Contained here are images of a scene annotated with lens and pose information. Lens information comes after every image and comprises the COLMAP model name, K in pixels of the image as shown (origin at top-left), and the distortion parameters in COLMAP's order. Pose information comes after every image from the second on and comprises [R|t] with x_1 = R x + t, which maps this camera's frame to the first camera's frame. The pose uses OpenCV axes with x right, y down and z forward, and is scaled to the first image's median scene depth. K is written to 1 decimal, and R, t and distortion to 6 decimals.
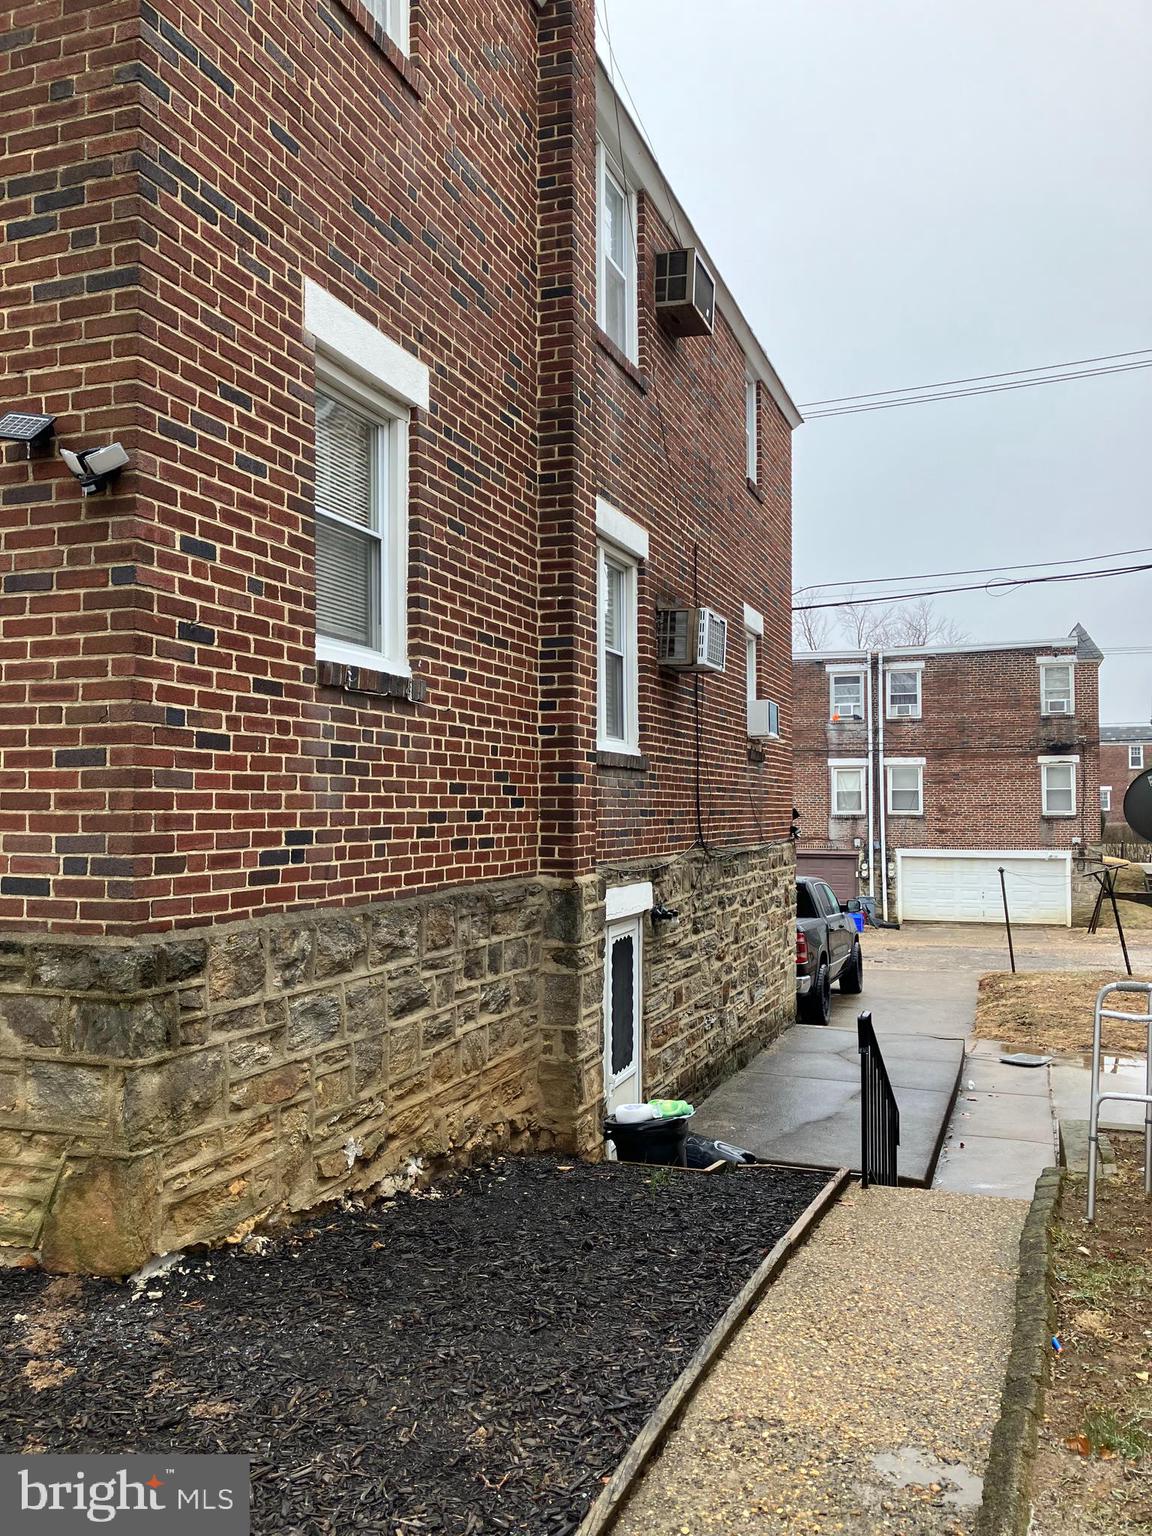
lens RADIAL K [[1265.1, 0, 572.3], [0, 1265.1, 773.6], [0, 0, 1]] dist [0.034062, -0.037068]
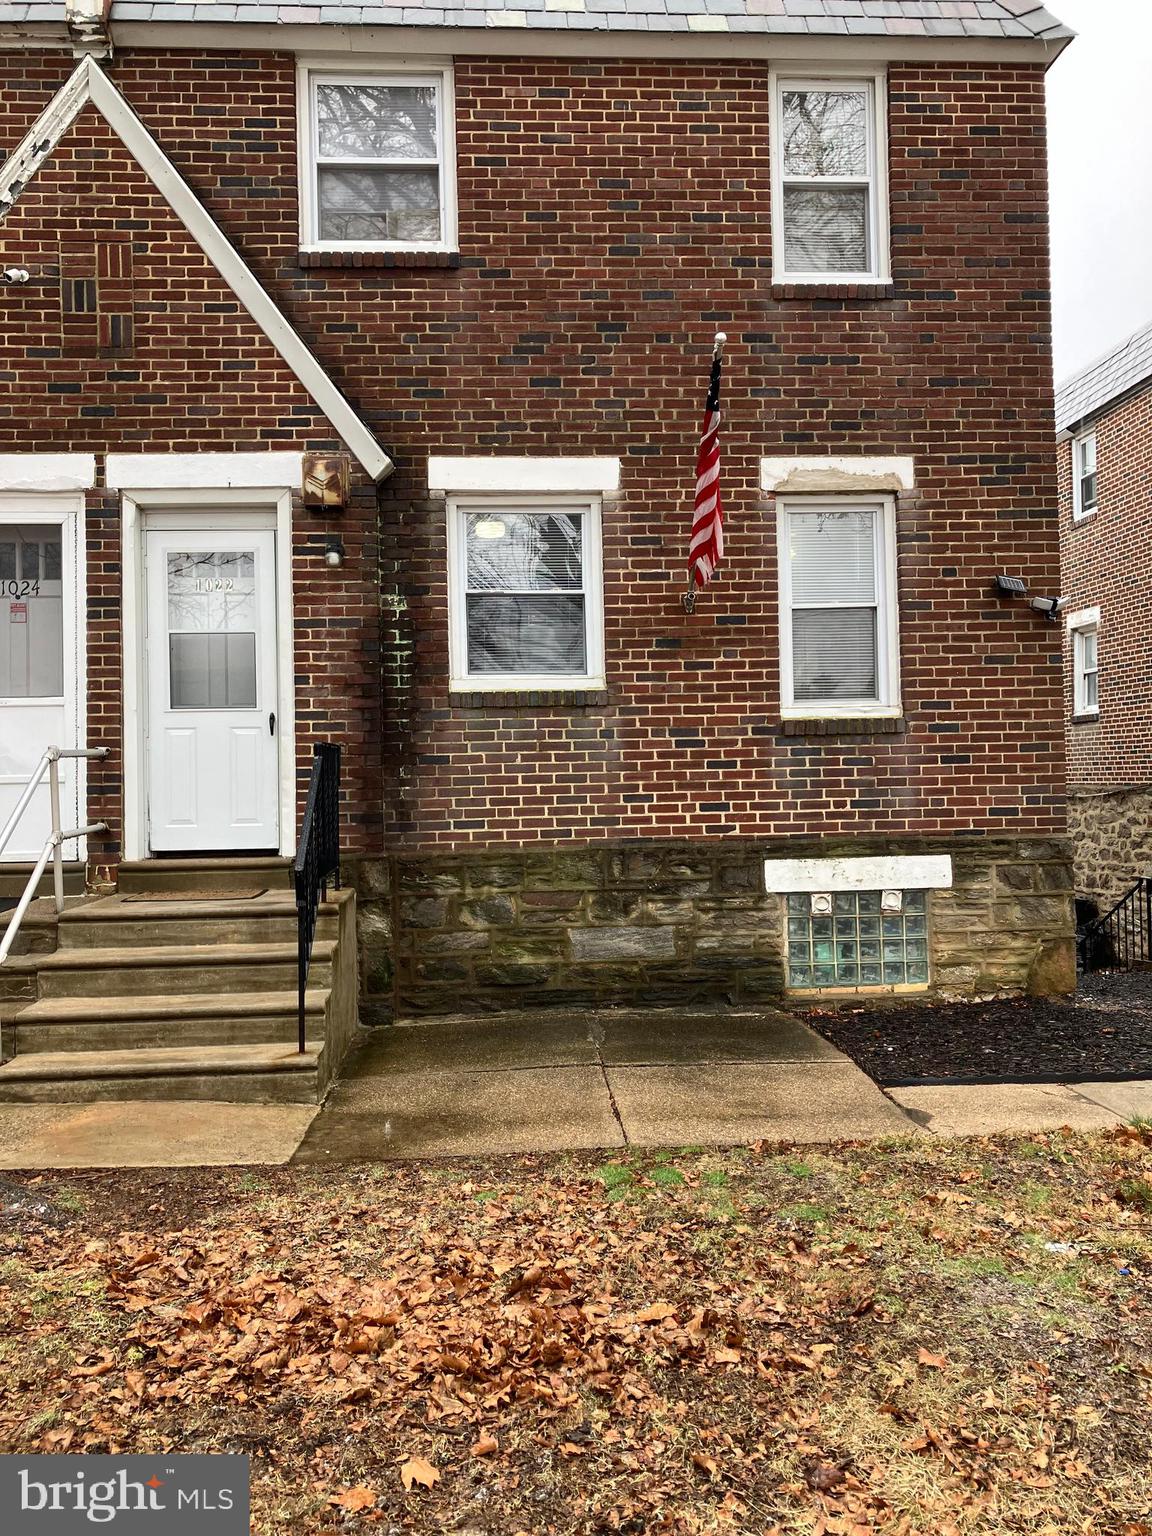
lens RADIAL K [[1265.1, 0, 575.7], [0, 1265.1, 763.0], [0, 0, 1]] dist [0.034062, -0.037068]
pose [[0.915185, -0.012960, 0.402826, -1.877691], [0.009681, 0.999901, 0.010175, -0.015058], [-0.402918, -0.005412, 0.915220, -0.569183]]
